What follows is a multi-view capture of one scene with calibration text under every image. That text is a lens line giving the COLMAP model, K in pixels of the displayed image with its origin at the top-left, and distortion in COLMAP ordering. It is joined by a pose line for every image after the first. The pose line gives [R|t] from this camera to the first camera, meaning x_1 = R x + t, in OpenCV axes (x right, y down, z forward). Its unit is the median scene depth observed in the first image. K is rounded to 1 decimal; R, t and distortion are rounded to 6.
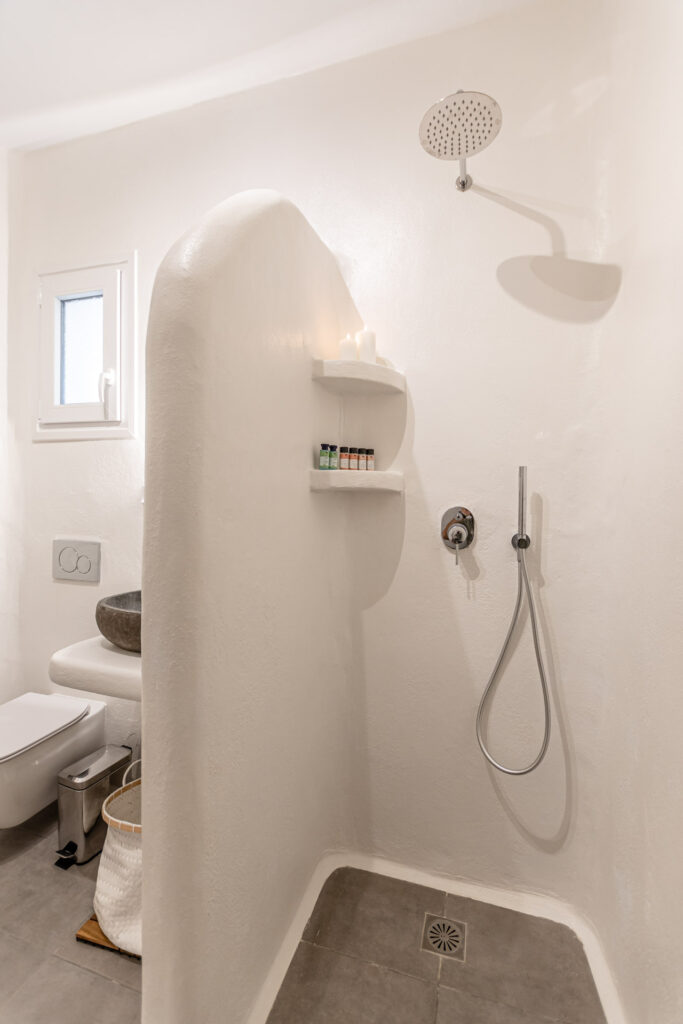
lens RADIAL K [[442.3, 0, 357.6], [0, 442.3, 514.1], [0, 0, 1]] dist [-0.002555, -0.000774]
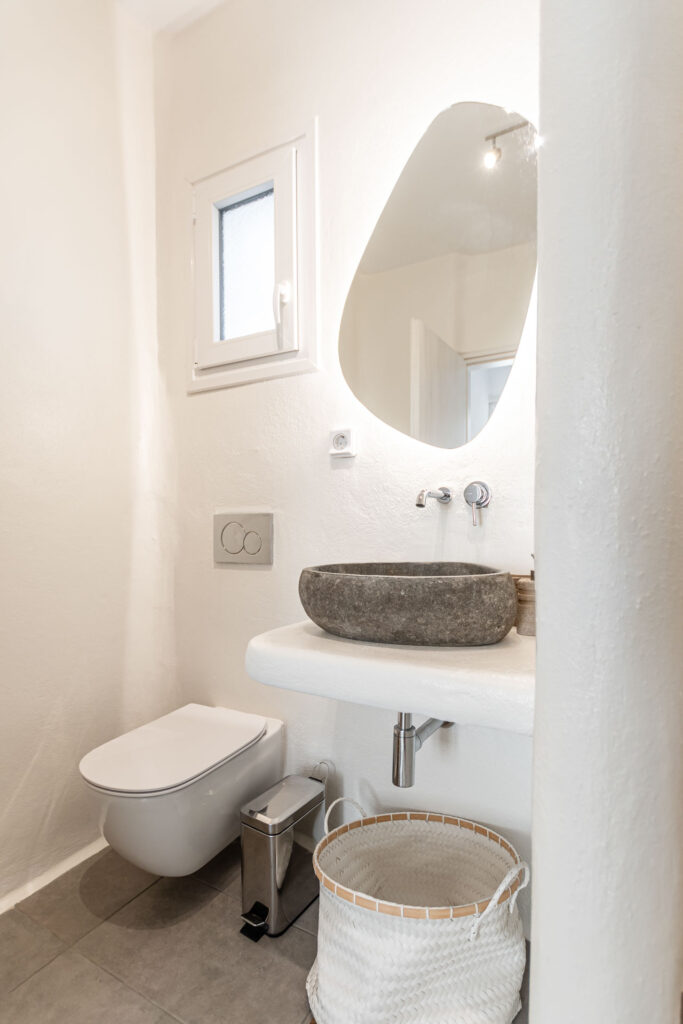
lens RADIAL K [[464.6, 0, 376.5], [0, 464.6, 550.5], [0, 0, 1]] dist [-0.003164, -0.000944]
pose [[0.986441, -0.013493, -0.163561, -0.355798], [0.014363, 0.999888, 0.004139, 0.168028], [0.163487, -0.006432, 0.986525, 0.299012]]
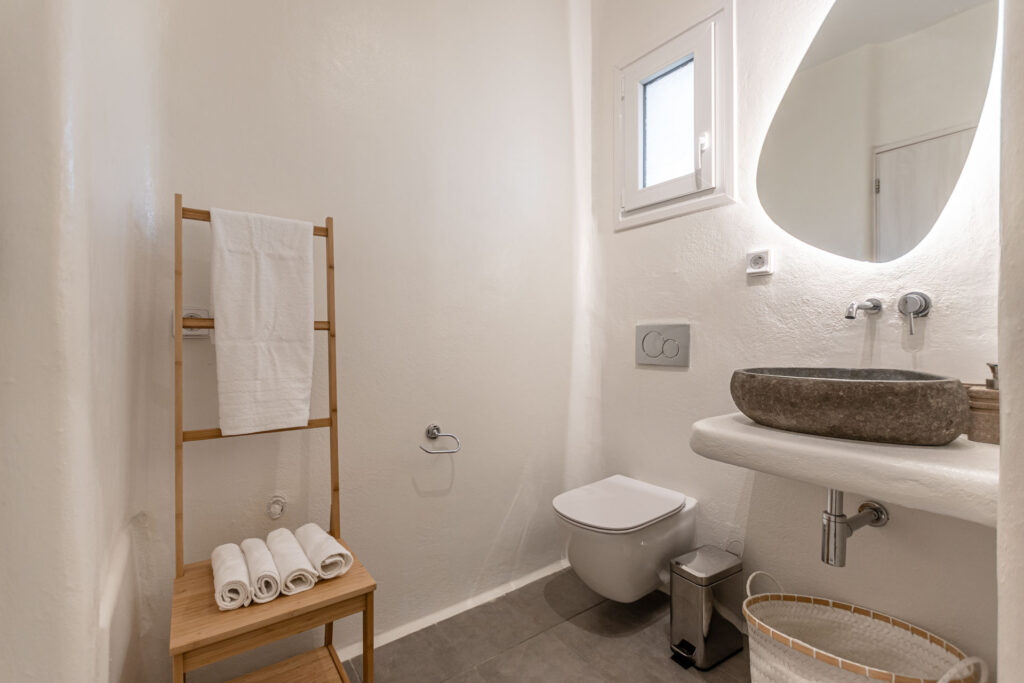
lens RADIAL K [[449.6, 0, 512.3], [0, 449.6, 343.1], [0, 0, 1]] dist [-0.002893, -0.000616]
pose [[0.801567, -0.013937, -0.597743, -0.415199], [-0.000151, 0.999724, -0.023512, 0.164836], [0.597905, 0.018937, 0.801343, 0.028447]]
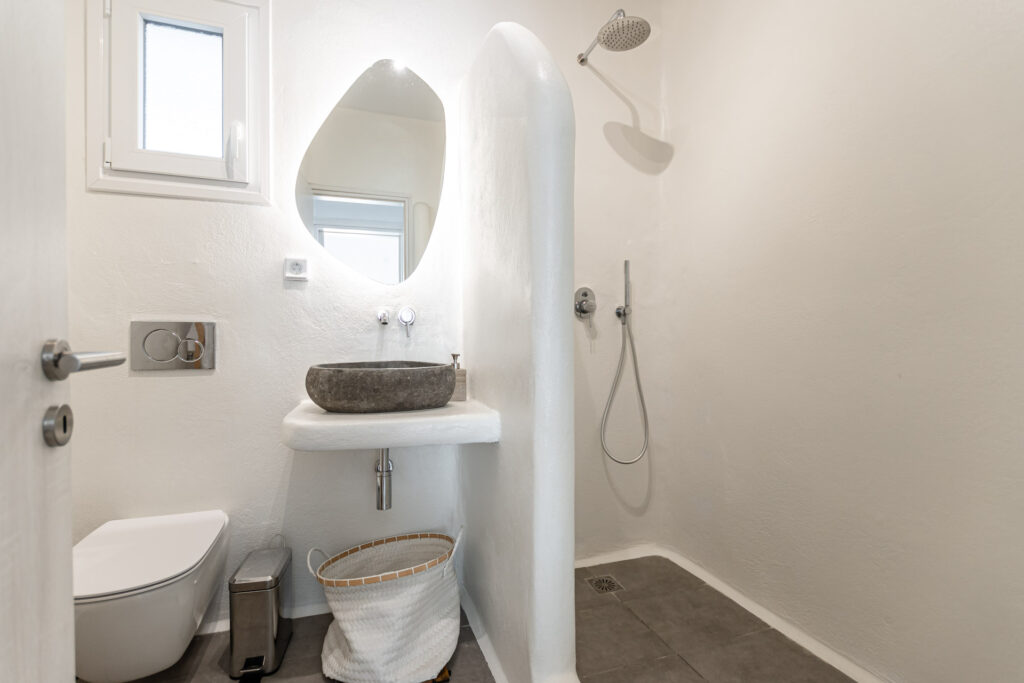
lens RADIAL K [[464.6, 0, 497.6], [0, 464.6, 343.0], [0, 0, 1]] dist [-0.003164, -0.000944]
pose [[0.818653, -0.018355, 0.573995, -0.852000], [0.028453, 0.999558, -0.008616, 0.164964], [-0.573583, 0.023385, 0.818814, -0.042595]]
